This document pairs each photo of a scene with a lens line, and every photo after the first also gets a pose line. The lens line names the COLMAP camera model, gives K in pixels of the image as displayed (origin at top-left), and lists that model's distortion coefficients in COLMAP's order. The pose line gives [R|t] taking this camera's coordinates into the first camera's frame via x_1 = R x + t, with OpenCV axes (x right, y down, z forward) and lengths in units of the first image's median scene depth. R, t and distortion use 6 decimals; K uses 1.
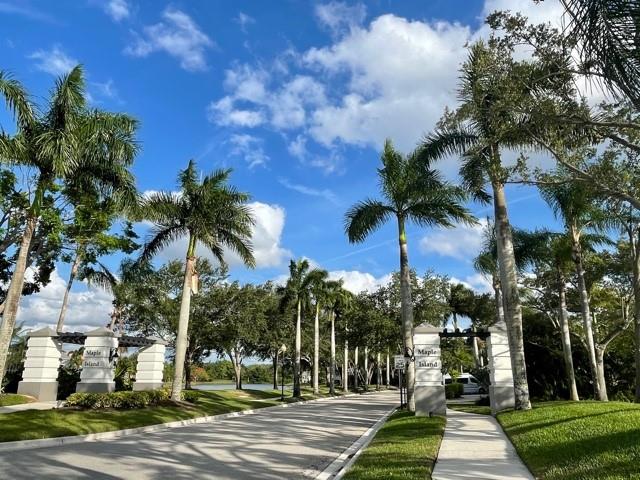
lens RADIAL K [[461.2, 0, 320.5], [0, 461.2, 240.6], [0, 0, 1]] dist [0.006416, 0.000146]
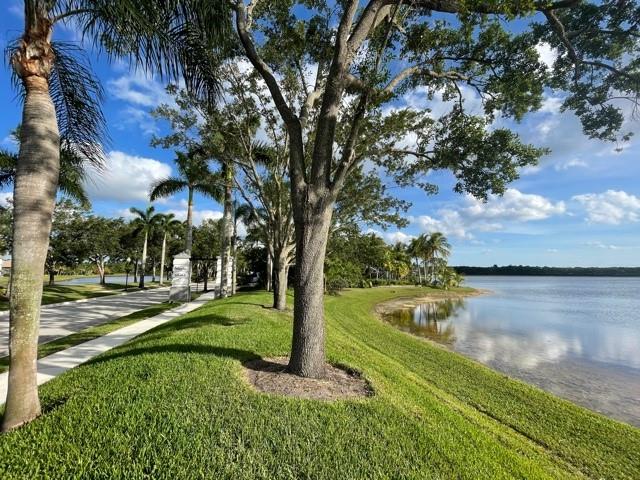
lens RADIAL K [[257.1, 0, 320.1], [0, 257.1, 240.5], [0, 0, 1]] dist [-0.002050, -0.000105]
pose [[0.914629, 0.046874, 0.401568, 0.161000], [-0.115756, 0.982035, 0.149020, -0.042279], [-0.387368, -0.182782, 0.903624, -0.056908]]
